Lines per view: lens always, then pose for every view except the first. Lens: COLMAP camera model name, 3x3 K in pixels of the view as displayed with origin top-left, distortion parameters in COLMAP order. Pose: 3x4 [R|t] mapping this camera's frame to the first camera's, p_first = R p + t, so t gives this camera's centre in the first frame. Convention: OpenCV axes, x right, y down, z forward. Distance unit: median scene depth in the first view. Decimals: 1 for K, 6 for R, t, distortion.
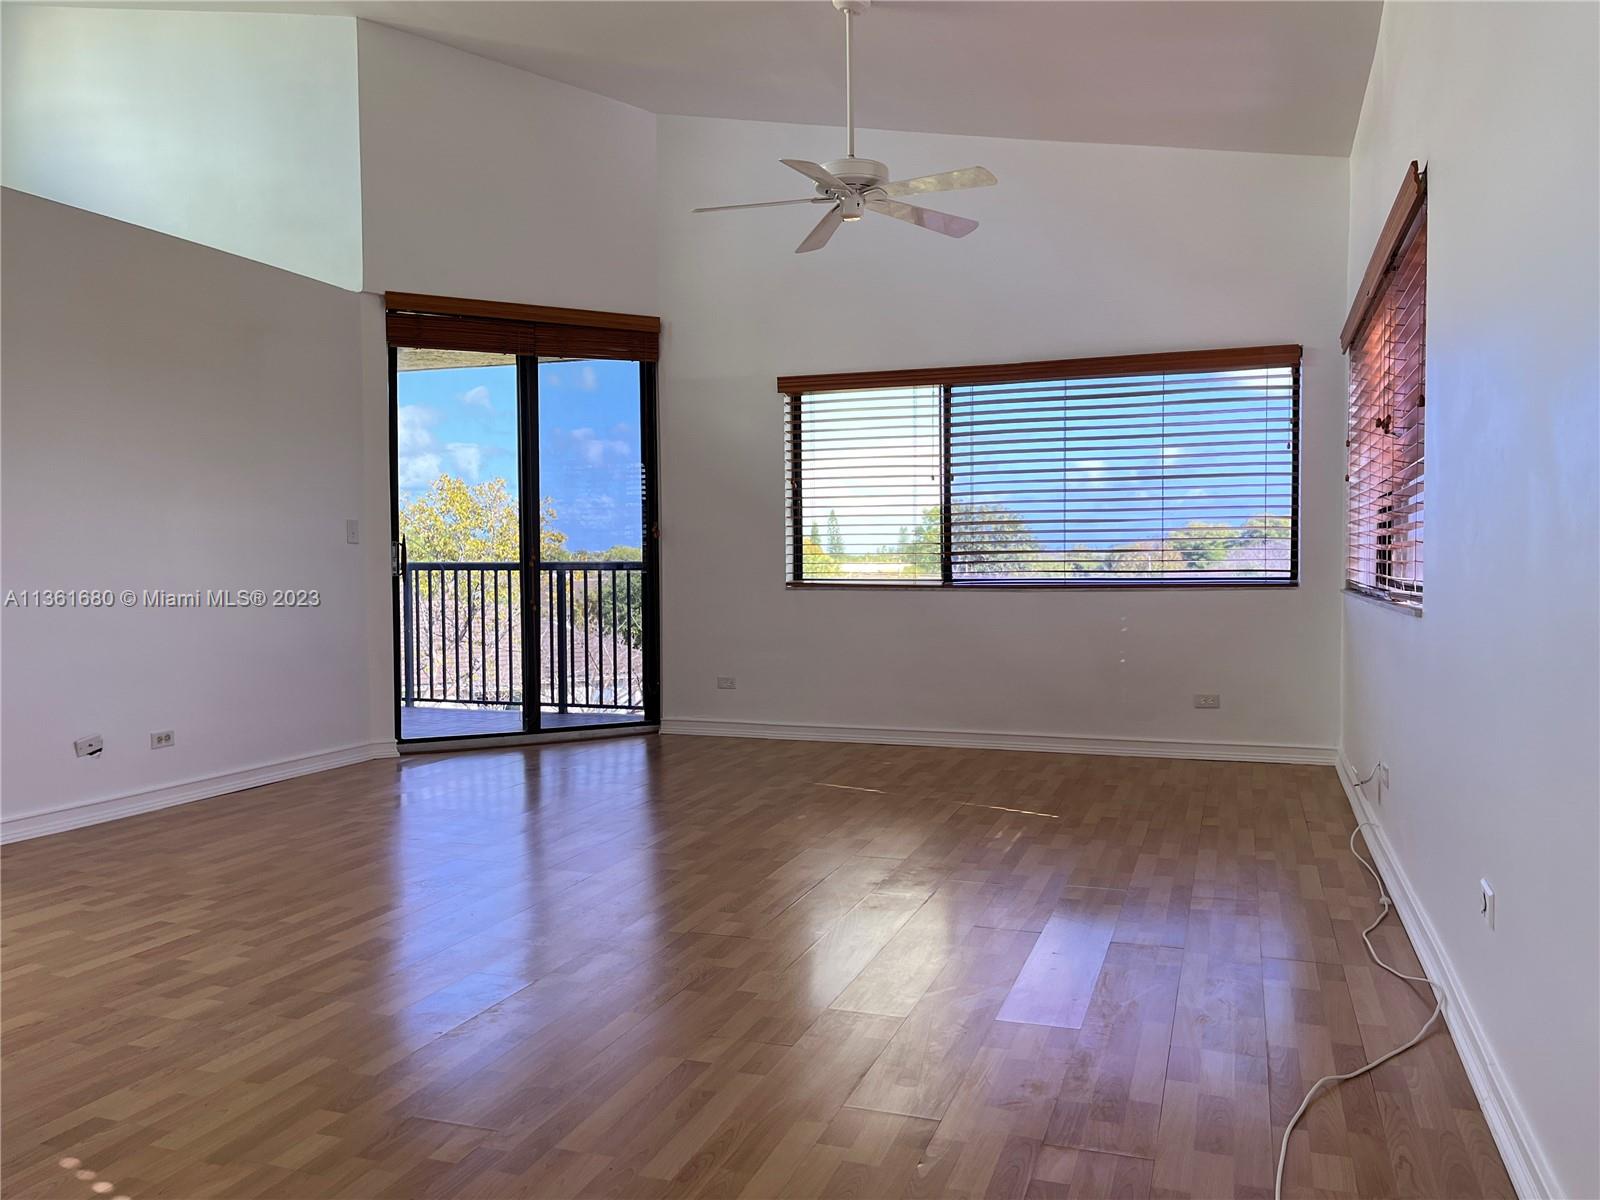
lens RADIAL K [[1212.7, 0, 799.2], [0, 1212.7, 609.5], [0, 0, 1]] dist [0.083195, -0.096151]
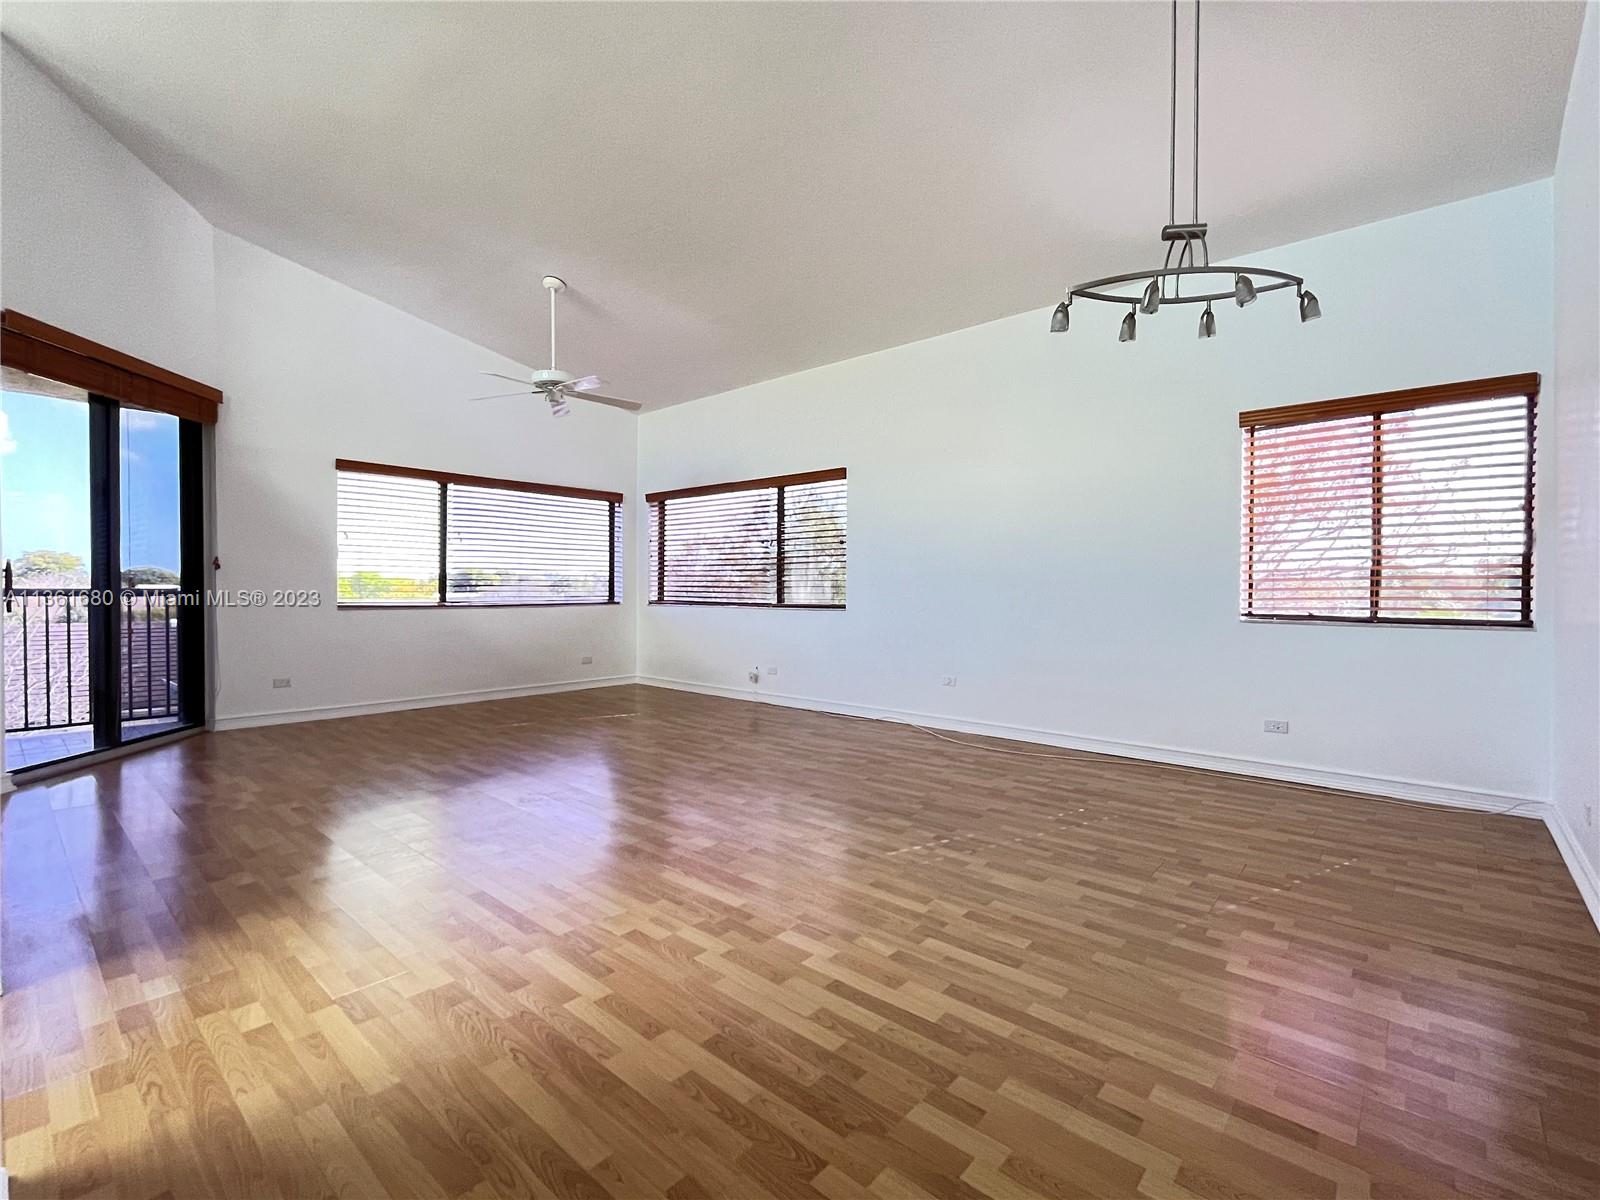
lens RADIAL K [[712.4, 0, 800.0], [0, 712.4, 600.0], [0, 0, 1]] dist [-0.001801, -0.000181]
pose [[0.371558, -0.006565, 0.928386, -0.582709], [0.034009, 0.999400, -0.006544, -0.003909], [-0.927787, 0.034005, 0.371559, 0.202801]]
